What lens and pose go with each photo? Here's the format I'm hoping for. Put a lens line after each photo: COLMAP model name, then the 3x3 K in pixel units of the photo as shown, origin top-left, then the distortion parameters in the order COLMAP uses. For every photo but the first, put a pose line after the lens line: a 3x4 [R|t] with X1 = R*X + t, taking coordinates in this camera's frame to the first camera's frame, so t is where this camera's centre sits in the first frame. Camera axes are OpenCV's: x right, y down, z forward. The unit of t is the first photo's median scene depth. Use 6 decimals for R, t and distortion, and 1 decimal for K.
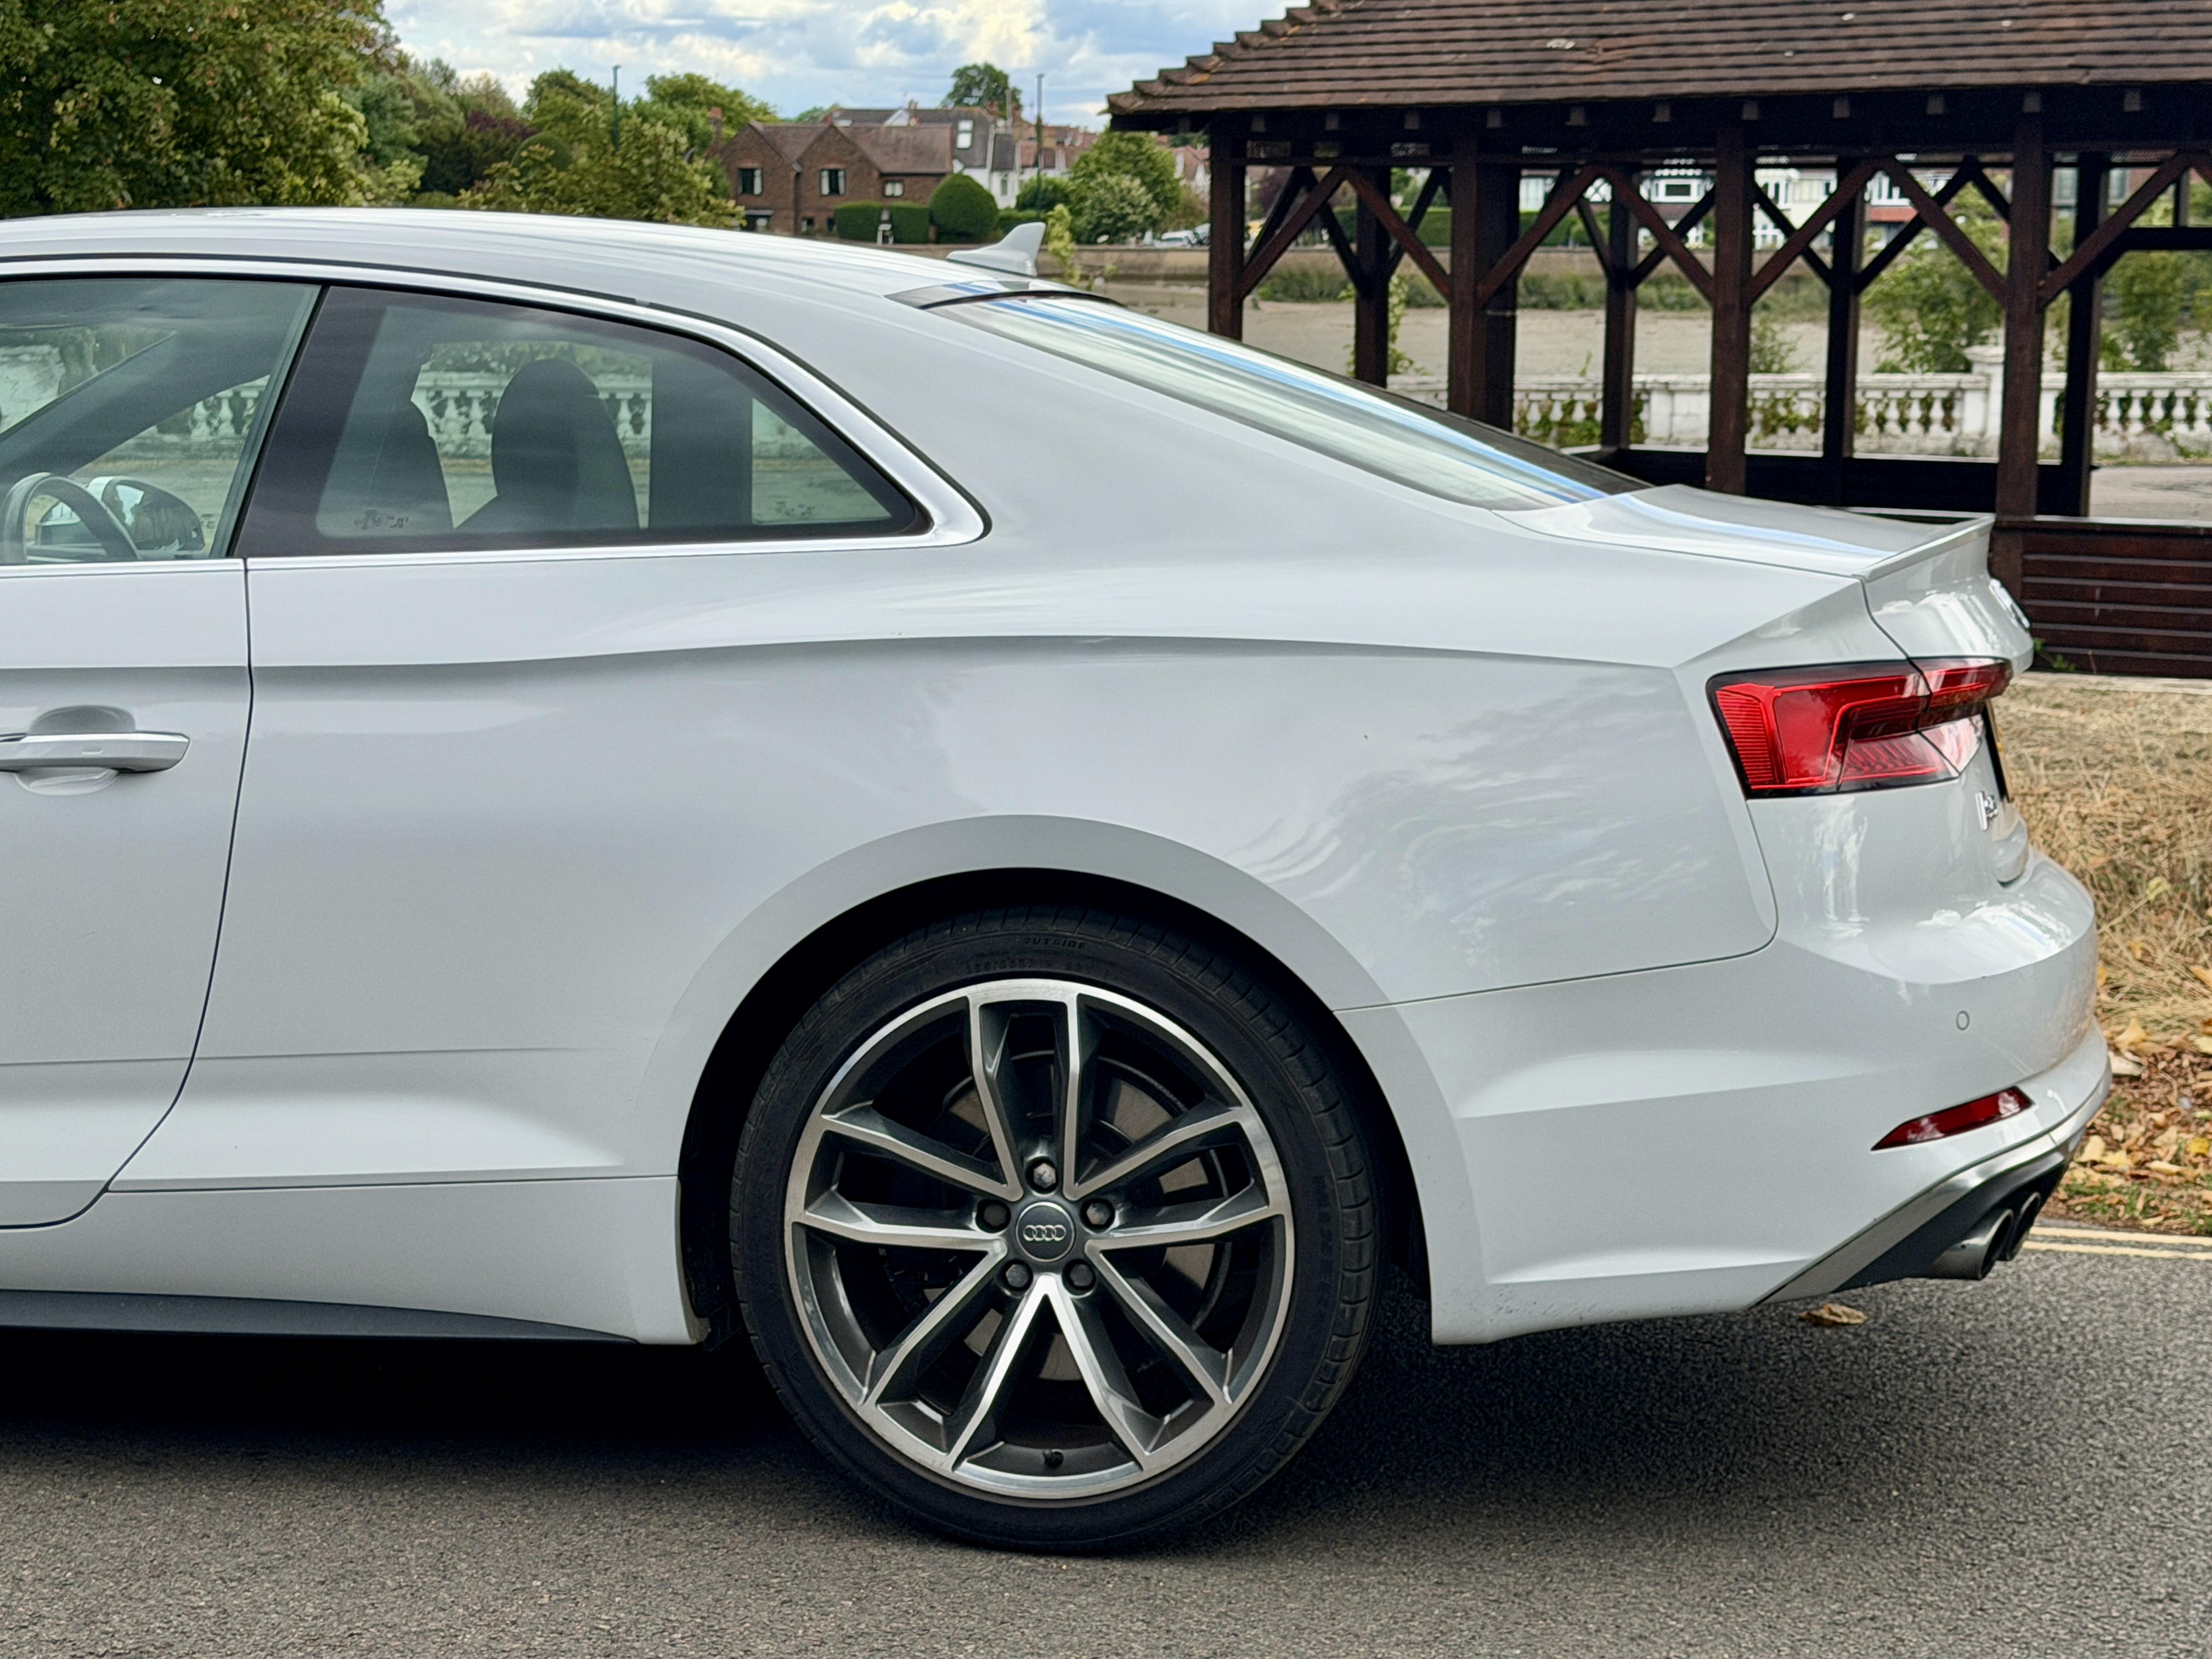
lens RADIAL K [[3929.9, 0, 1101.1], [0, 3929.9, 802.3], [0, 0, 1]] dist [0.180033, -0.356894]
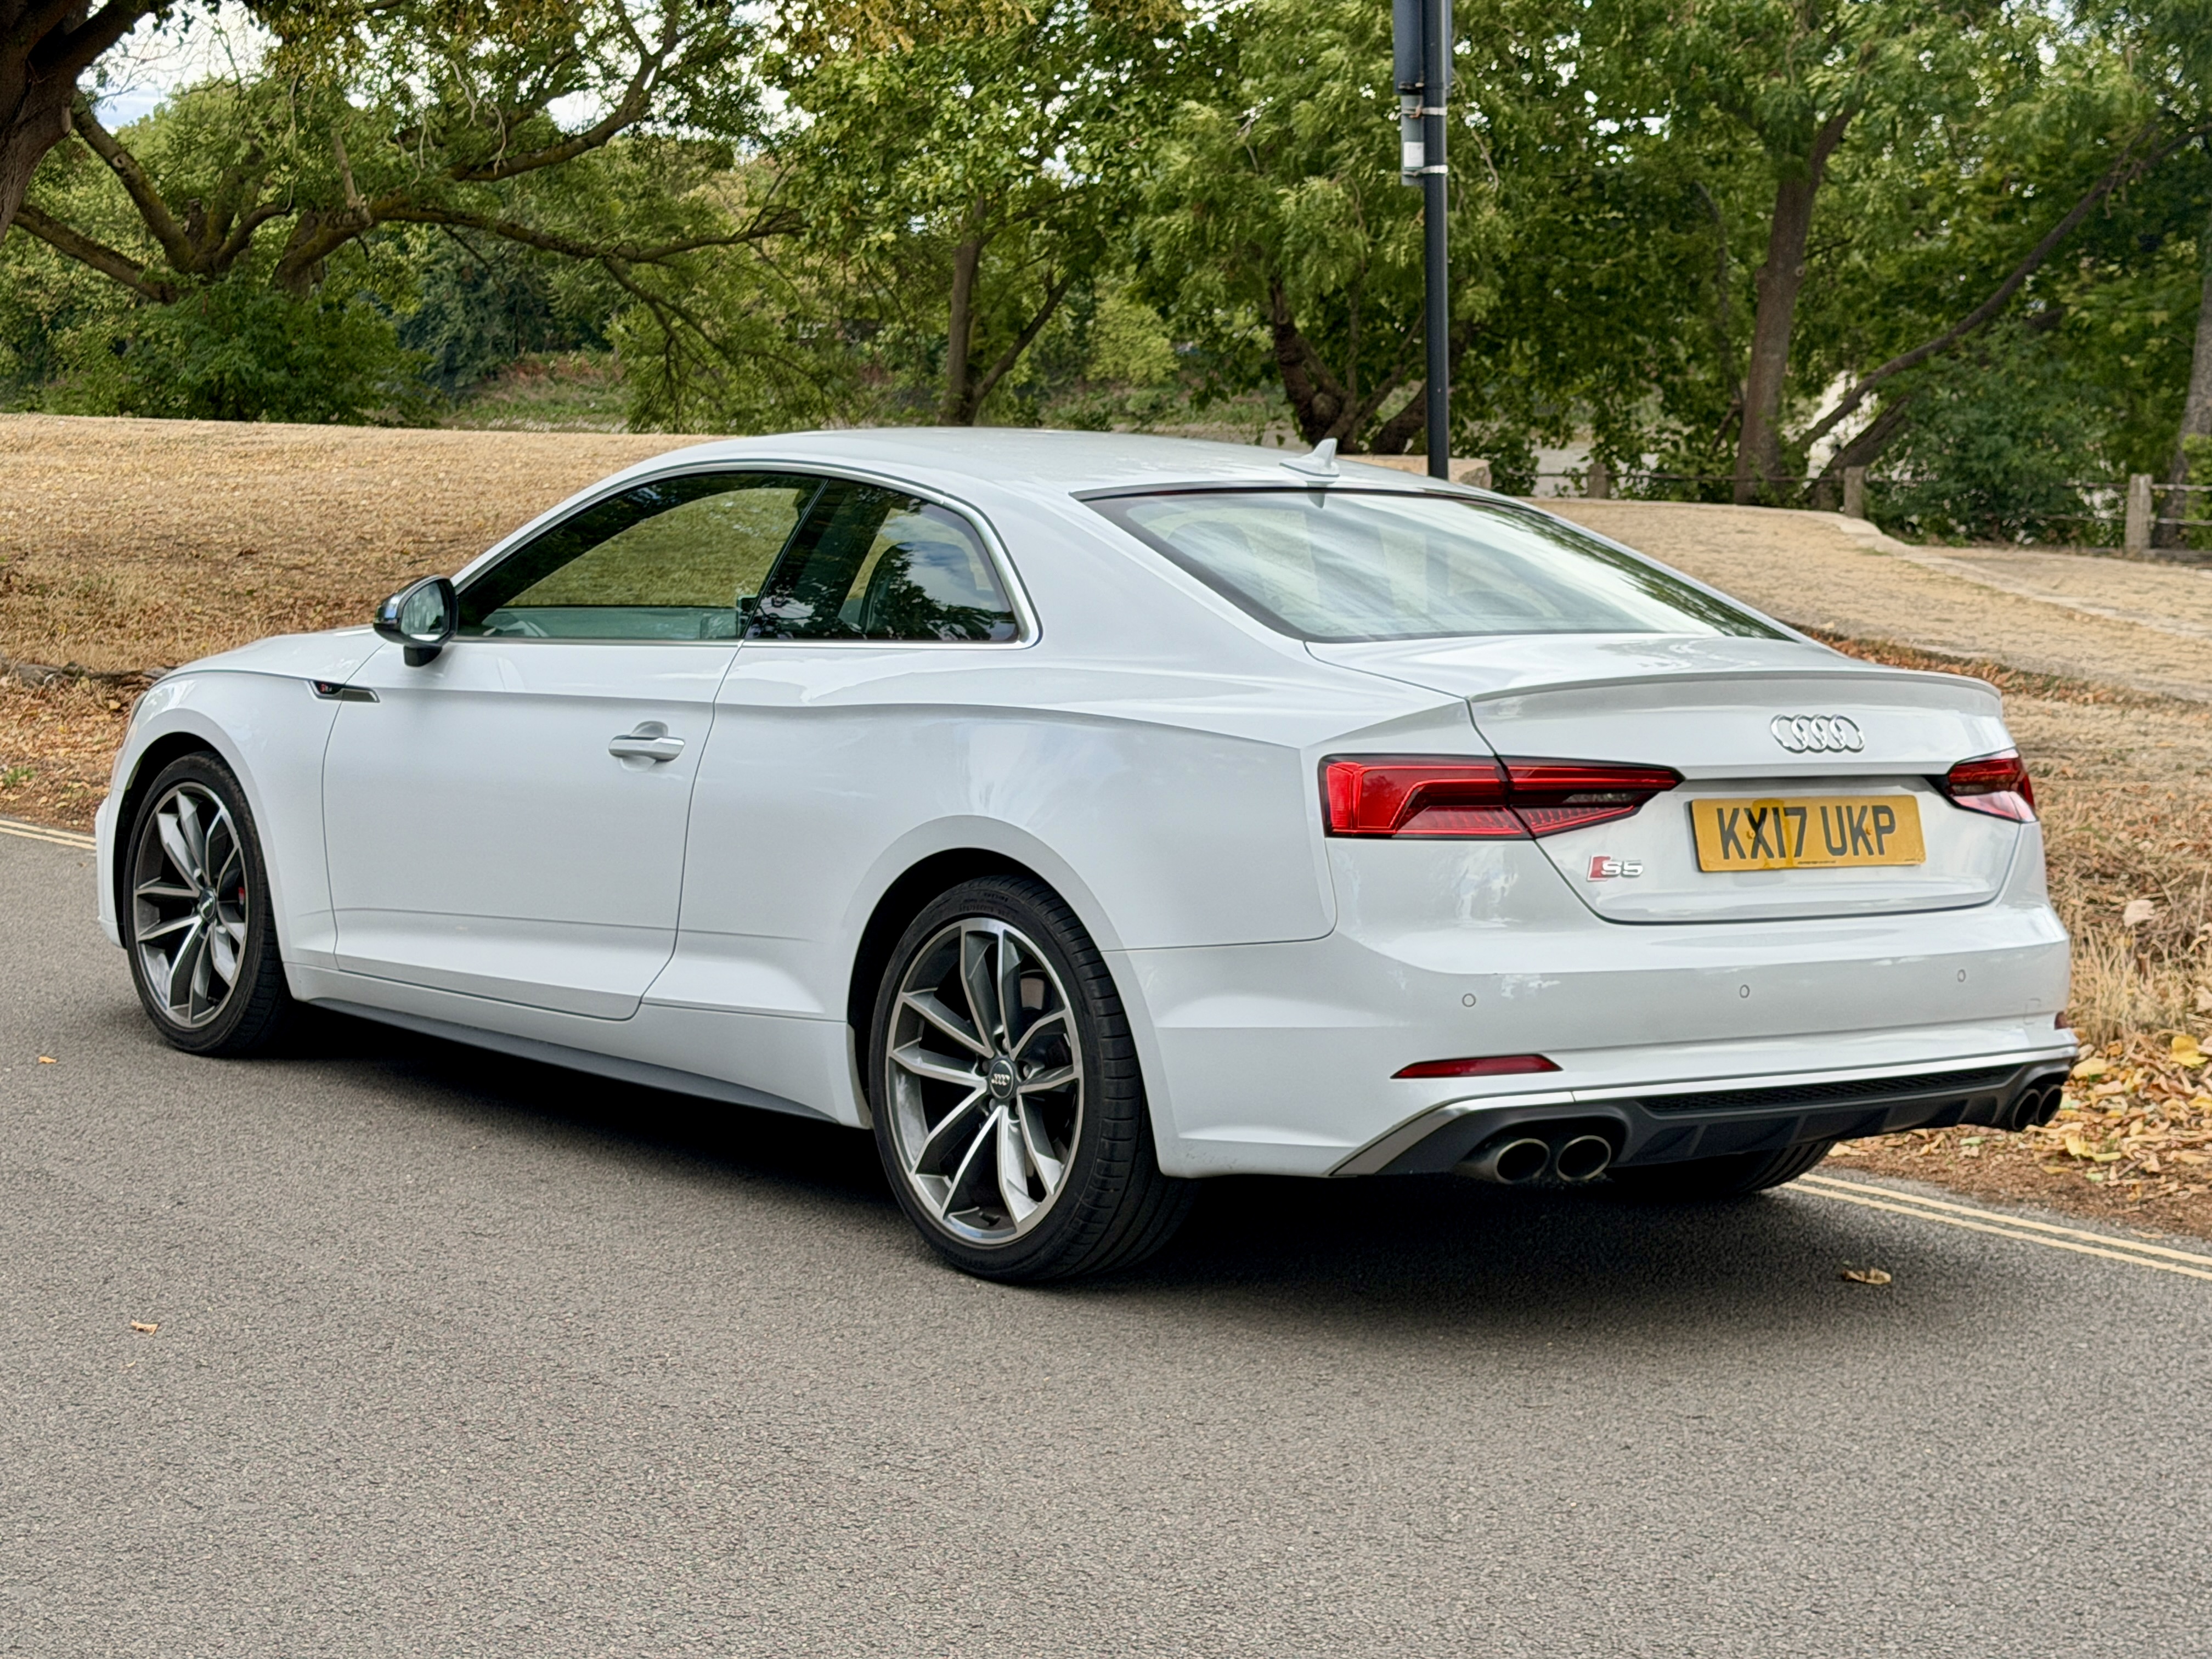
lens RADIAL K [[3929.9, 0, 1101.1], [0, 3929.9, 802.3], [0, 0, 1]] dist [0.180033, -0.356894]
pose [[0.789169, 0.069312, -0.610252, 0.668717], [-0.085111, 0.996367, 0.003102, -0.007562], [0.608250, 0.049491, 0.792201, -0.166081]]
